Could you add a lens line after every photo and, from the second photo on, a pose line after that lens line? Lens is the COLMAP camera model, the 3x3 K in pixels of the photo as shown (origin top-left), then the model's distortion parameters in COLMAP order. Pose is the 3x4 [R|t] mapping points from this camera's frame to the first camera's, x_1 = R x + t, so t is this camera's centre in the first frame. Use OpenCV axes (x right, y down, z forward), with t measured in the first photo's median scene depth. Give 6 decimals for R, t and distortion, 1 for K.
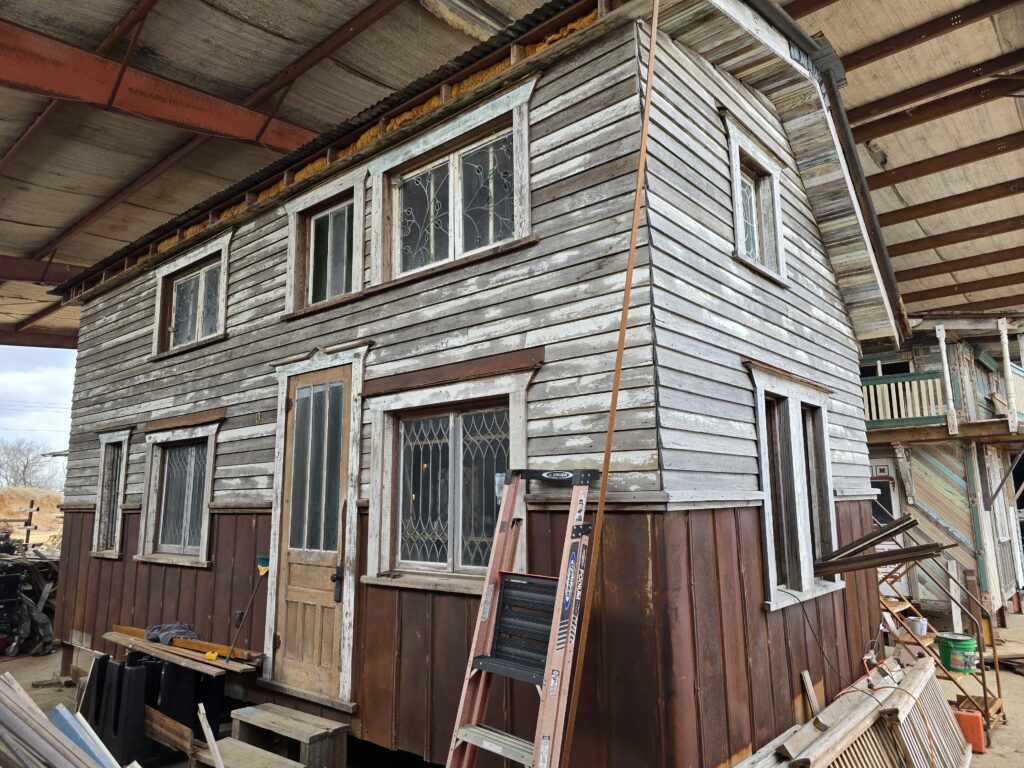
lens RADIAL K [[690.3, 0, 527.7], [0, 690.3, 383.2], [0, 0, 1]] dist [0.055159, -0.047306]
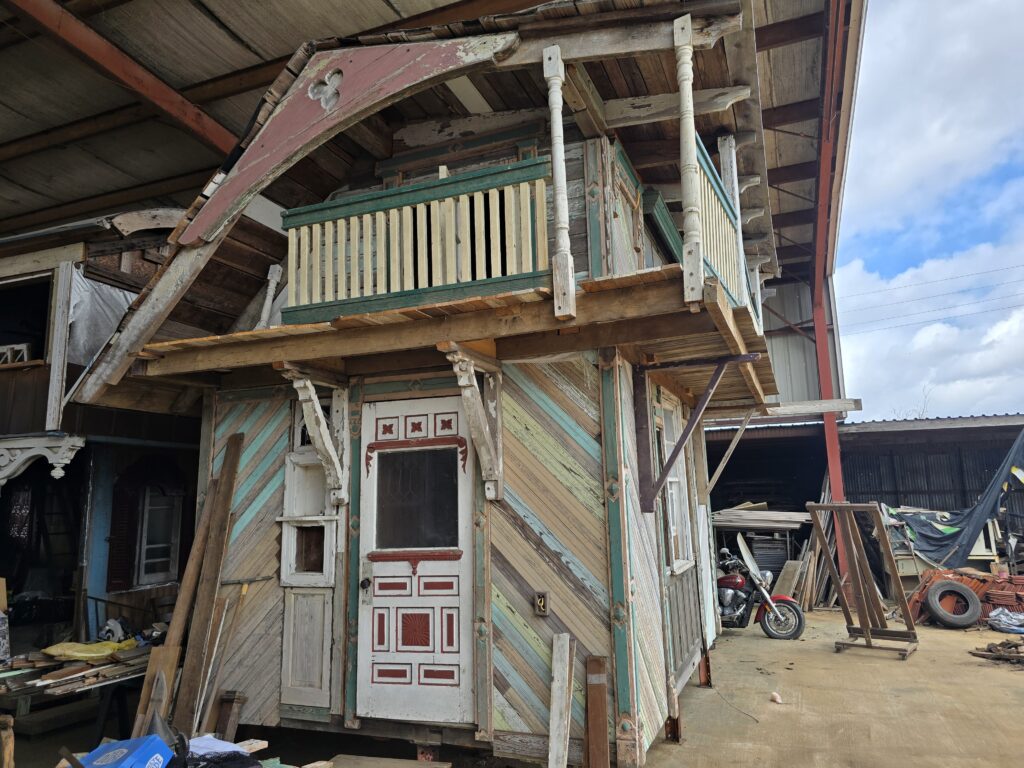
lens RADIAL K [[690.3, 0, 532.6], [0, 690.3, 382.4], [0, 0, 1]] dist [0.055159, -0.047306]
pose [[0.943276, 0.047329, 0.328619, 0.853224], [-0.042884, 0.998864, -0.020764, 0.216639], [-0.329228, 0.005494, 0.944234, 1.176169]]
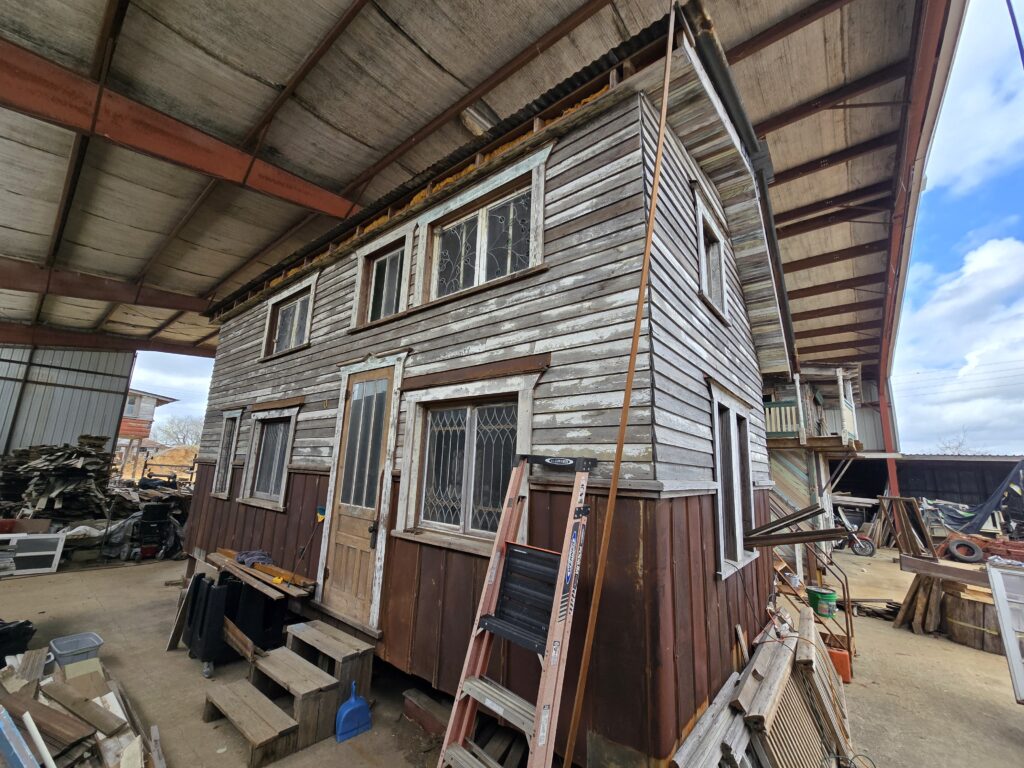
lens RADIAL K [[418.4, 0, 508.9], [0, 418.4, 388.6], [0, 0, 1]] dist [-0.004114, 0.000940]
pose [[0.998476, 0.055097, -0.003198, -0.032594], [-0.055163, 0.998109, -0.027114, 0.024482], [0.001698, 0.027249, 0.999627, 0.203093]]
